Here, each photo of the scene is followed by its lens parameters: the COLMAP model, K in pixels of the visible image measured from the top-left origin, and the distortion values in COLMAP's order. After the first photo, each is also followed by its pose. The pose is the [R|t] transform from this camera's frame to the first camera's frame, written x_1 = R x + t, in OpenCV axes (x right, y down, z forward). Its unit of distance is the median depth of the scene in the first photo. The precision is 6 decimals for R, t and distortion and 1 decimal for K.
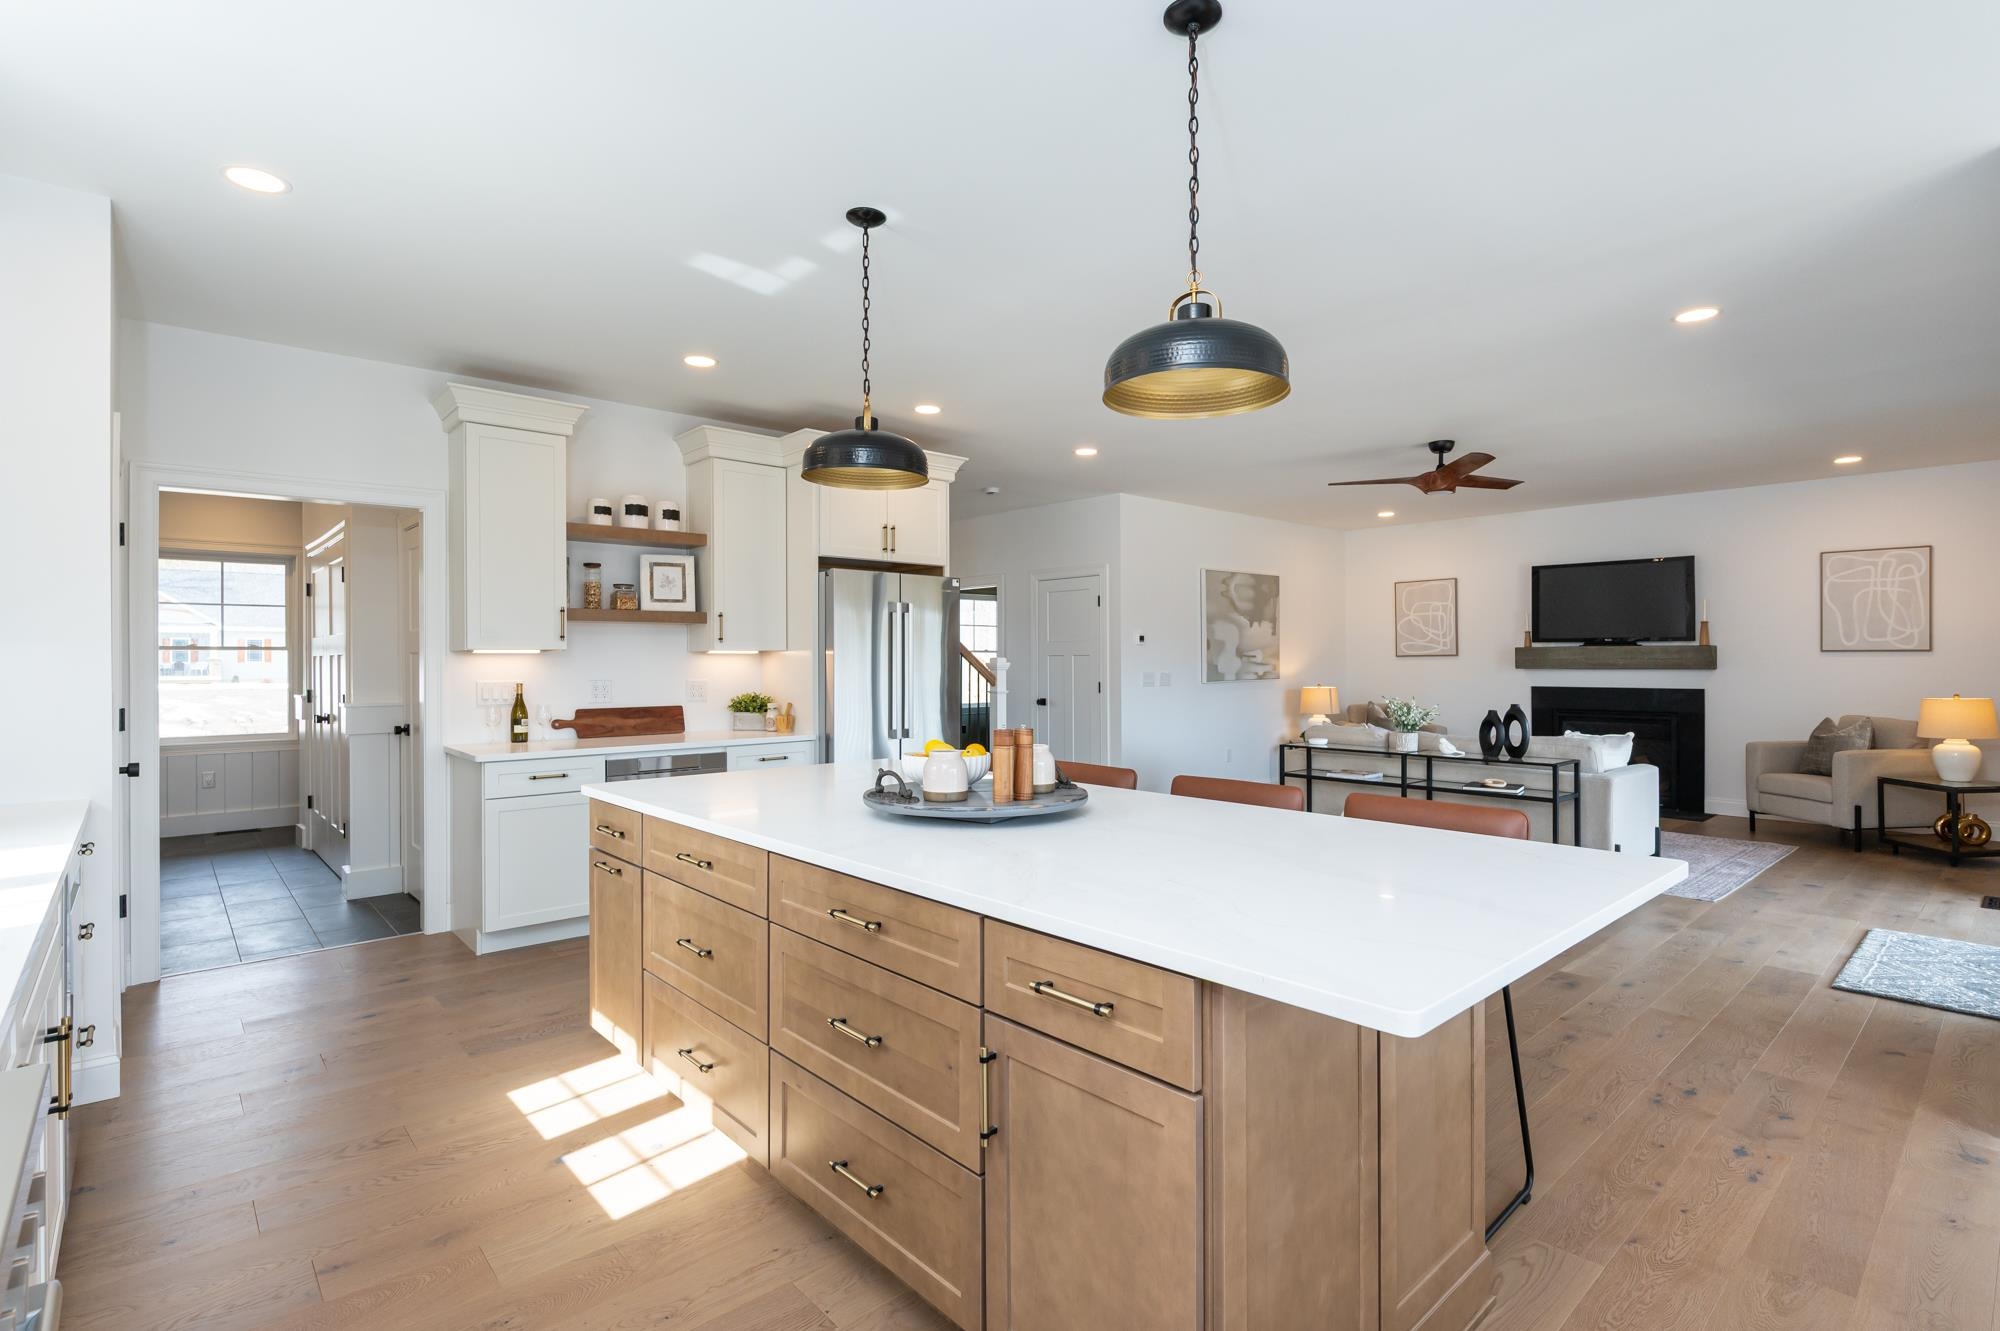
lens RADIAL K [[952.0, 0, 1000.0], [0, 952.0, 665.5], [0, 0, 1]] dist [-0.000221, 0.000273]
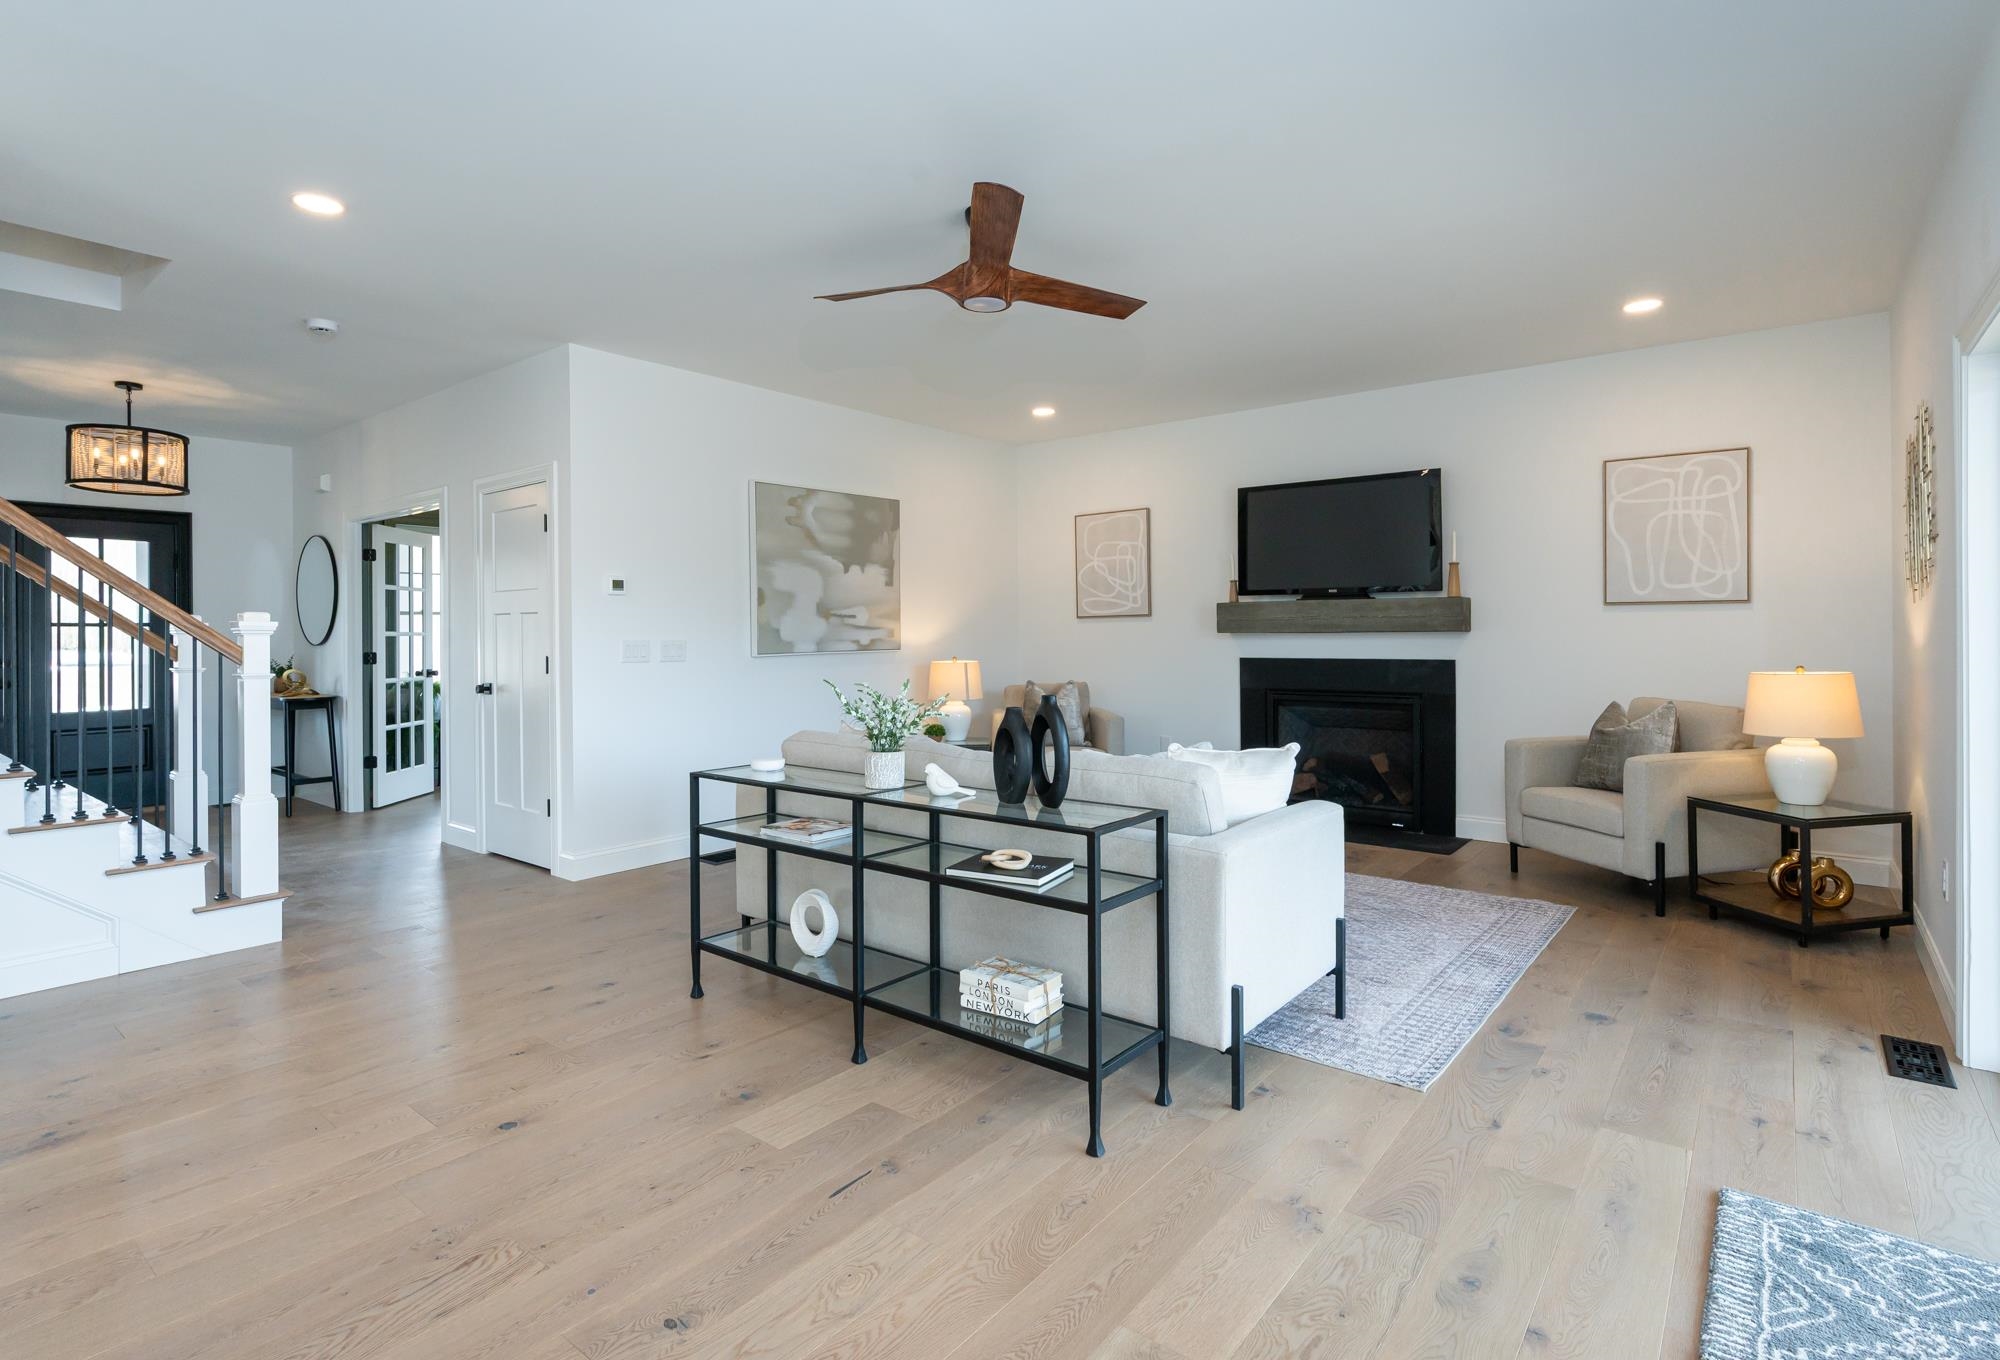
lens RADIAL K [[985.1, 0, 979.8], [0, 985.1, 637.4], [0, 0, 1]] dist [0.000908, 0.000003]
pose [[0.988395, -0.003828, 0.151855, 0.314821], [0.004101, 0.999990, -0.001486, 0.008531], [-0.151848, 0.002092, 0.988402, 0.372994]]
